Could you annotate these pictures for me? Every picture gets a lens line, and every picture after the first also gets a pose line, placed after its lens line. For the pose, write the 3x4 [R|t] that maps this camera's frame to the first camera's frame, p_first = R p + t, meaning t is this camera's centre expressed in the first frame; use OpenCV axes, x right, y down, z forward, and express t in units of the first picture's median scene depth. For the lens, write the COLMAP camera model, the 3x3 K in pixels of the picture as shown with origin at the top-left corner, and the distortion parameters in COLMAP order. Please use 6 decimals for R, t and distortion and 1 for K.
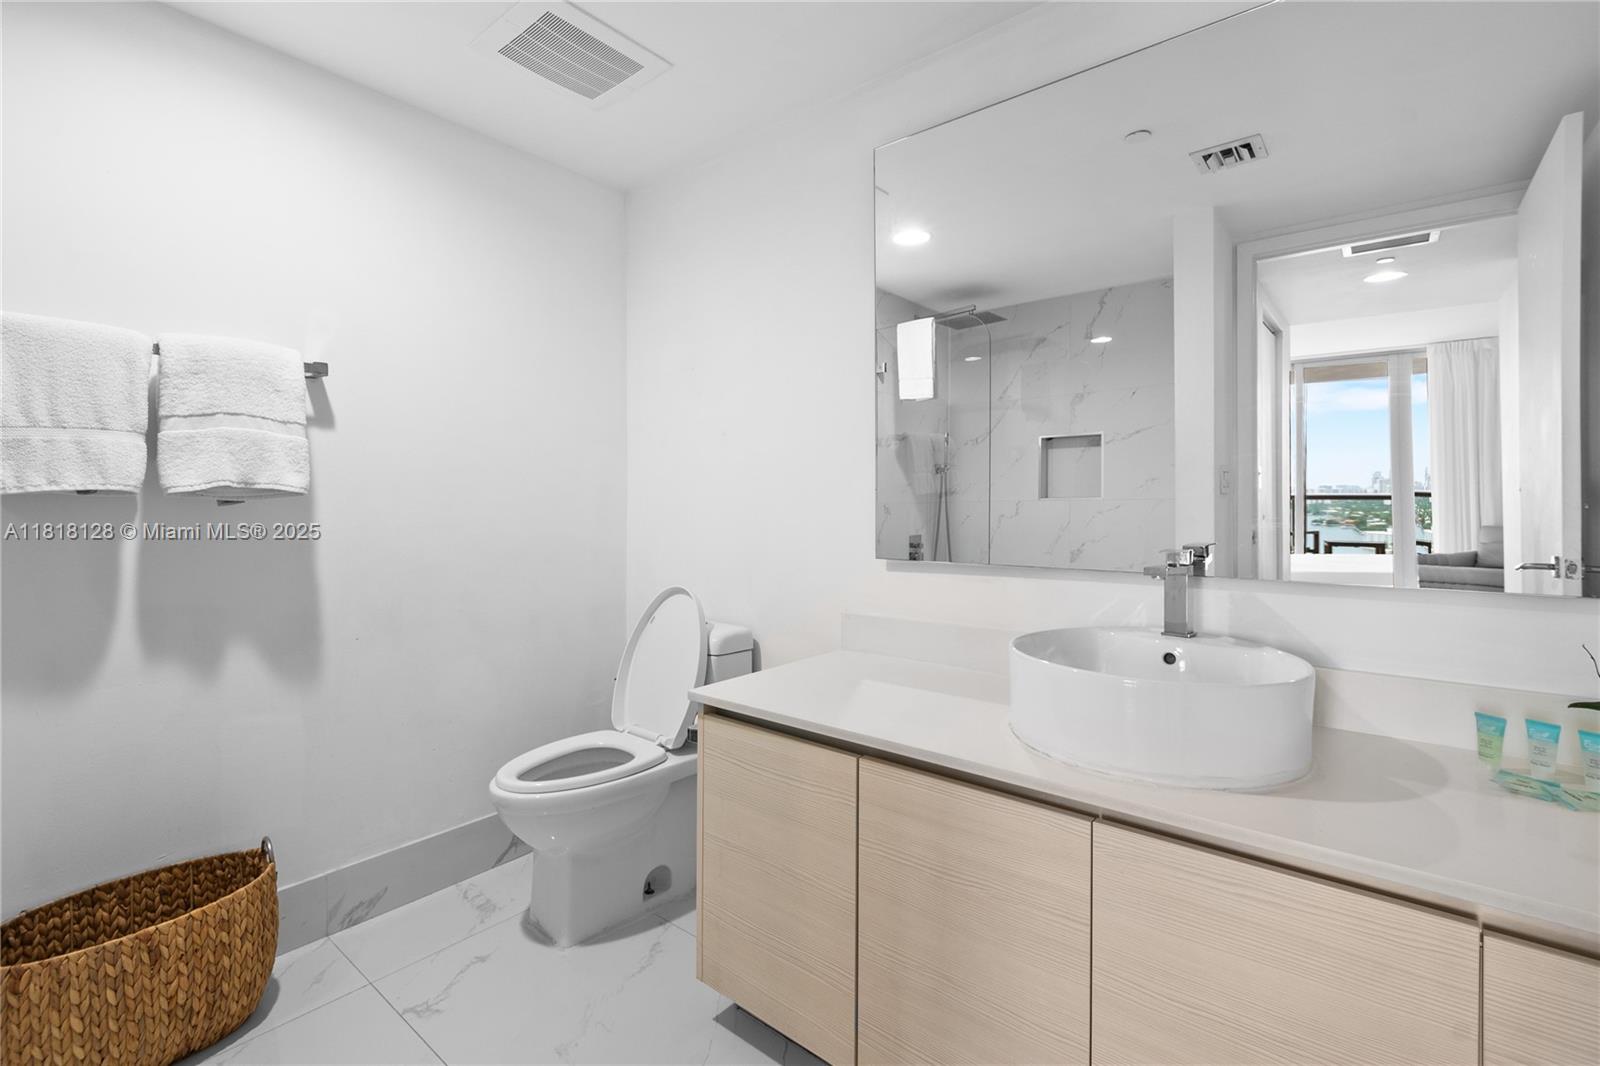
lens RADIAL K [[707.5, 0, 797.6], [0, 707.5, 525.1], [0, 0, 1]] dist [0.003079, -0.000237]
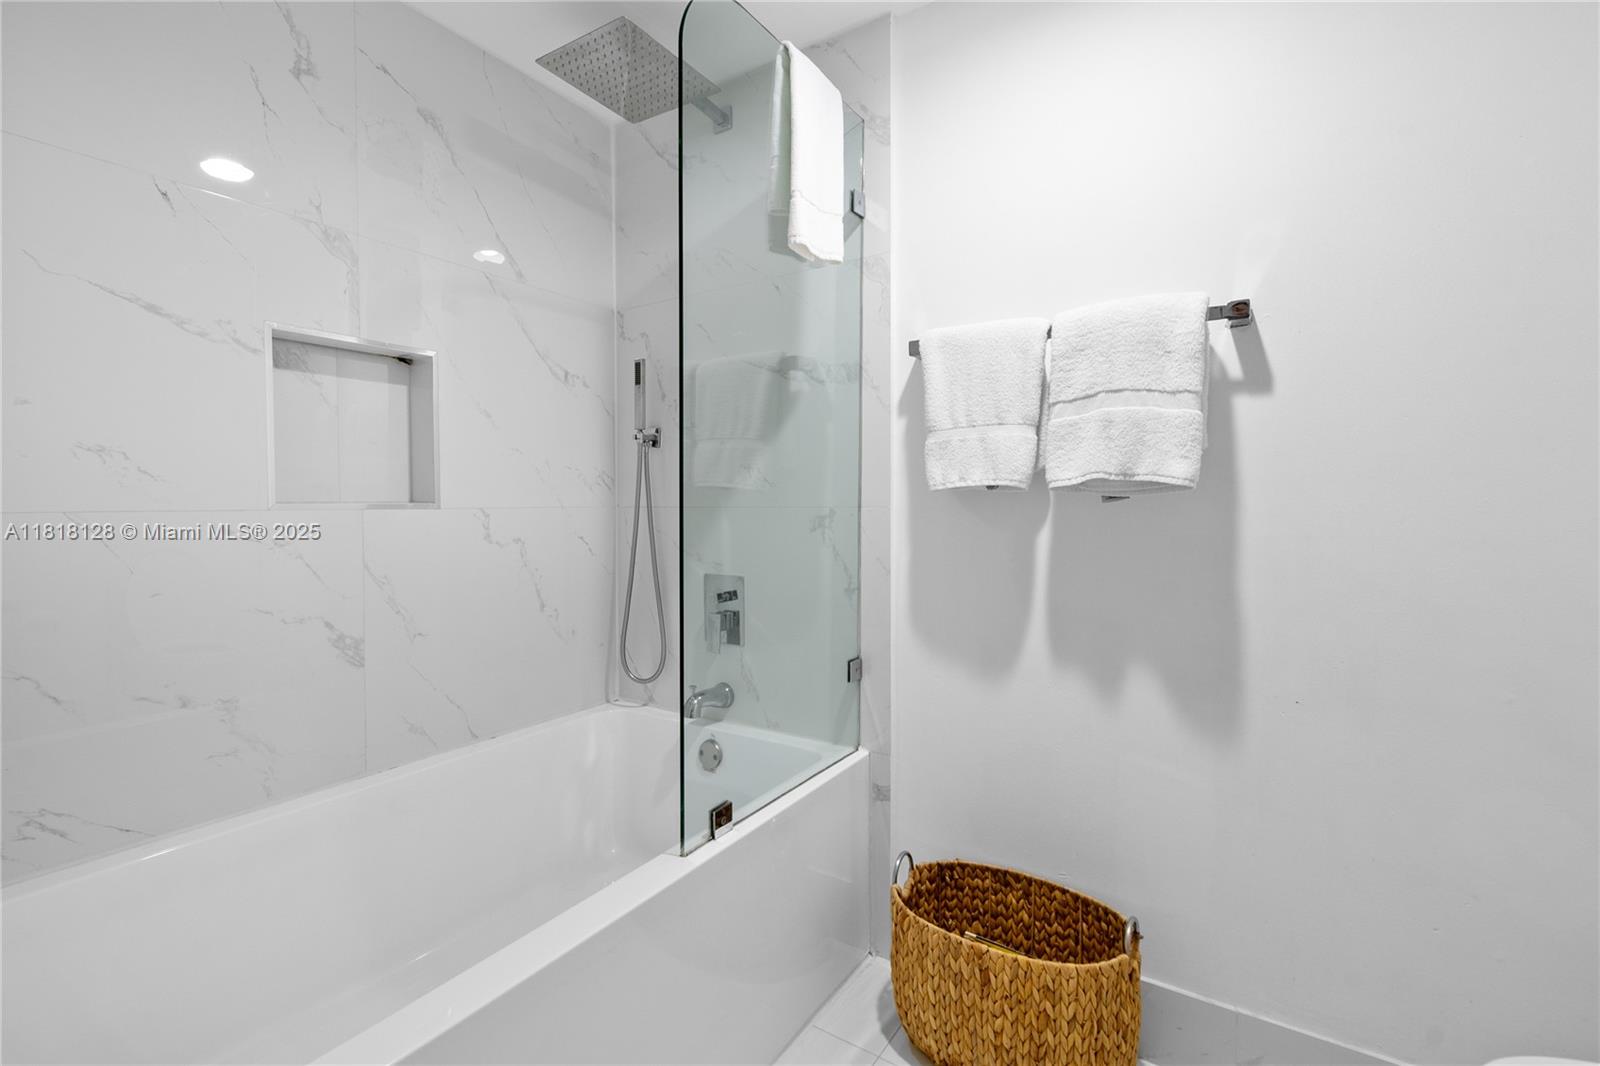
lens RADIAL K [[707.5, 0, 797.6], [0, 707.5, 525.1], [0, 0, 1]] dist [0.003079, -0.000237]
pose [[0.117591, 0.037481, -0.992355, -0.019820], [-0.038025, 0.998725, 0.033216, -0.015024], [0.992334, 0.033828, 0.118867, 0.559887]]
